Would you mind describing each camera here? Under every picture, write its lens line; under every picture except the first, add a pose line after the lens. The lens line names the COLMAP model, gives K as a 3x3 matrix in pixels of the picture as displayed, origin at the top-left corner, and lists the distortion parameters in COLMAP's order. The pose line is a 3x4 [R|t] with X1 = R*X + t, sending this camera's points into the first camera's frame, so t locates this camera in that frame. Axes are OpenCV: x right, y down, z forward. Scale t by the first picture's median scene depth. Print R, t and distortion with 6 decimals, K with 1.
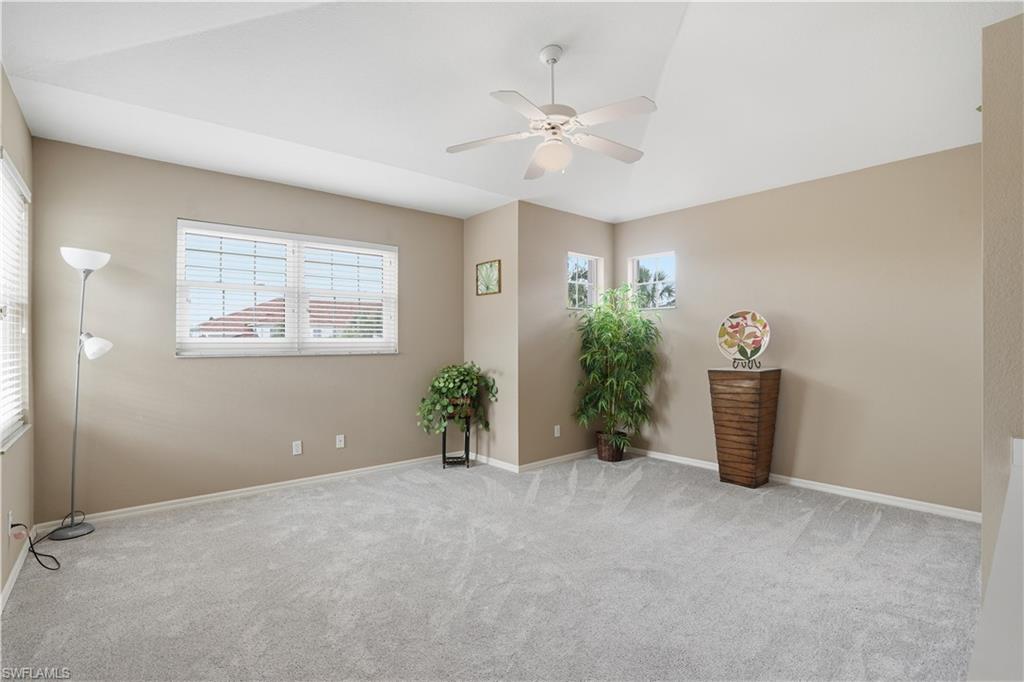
lens RADIAL K [[474.8, 0, 512.4], [0, 474.8, 338.9], [0, 0, 1]] dist [-0.059144, 0.019099]
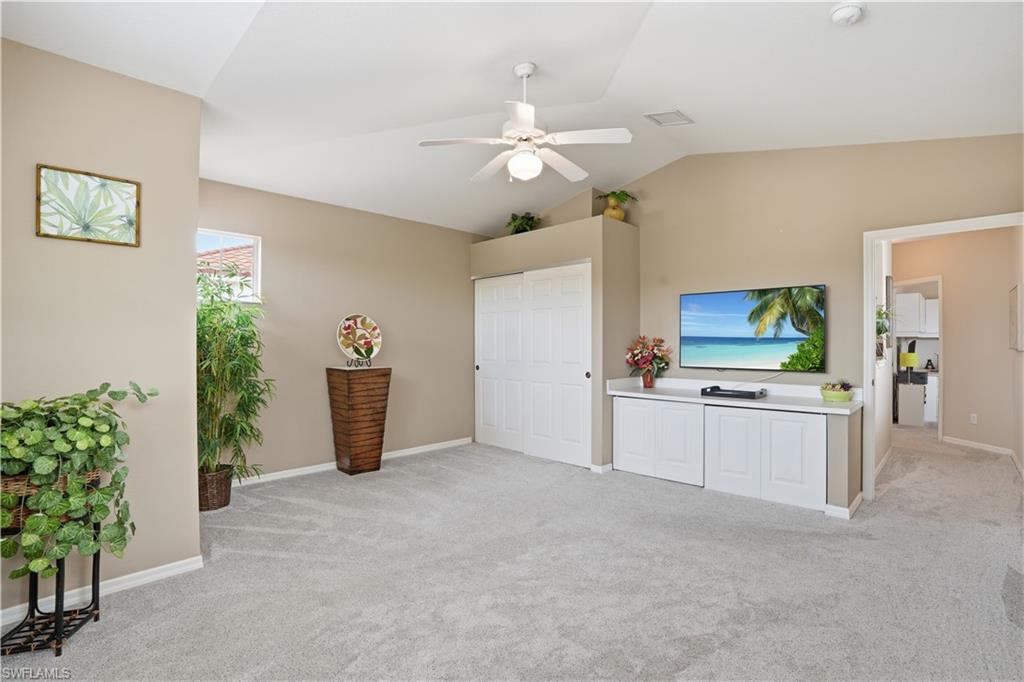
lens RADIAL K [[475.1, 0, 519.7], [0, 475.1, 333.6], [0, 0, 1]] dist [-0.055276, 0.000091]
pose [[-0.098274, 0.018993, 0.994978, -0.647815], [-0.015629, 0.999665, -0.020626, 0.001910], [-0.995037, -0.017578, -0.097944, 0.729623]]
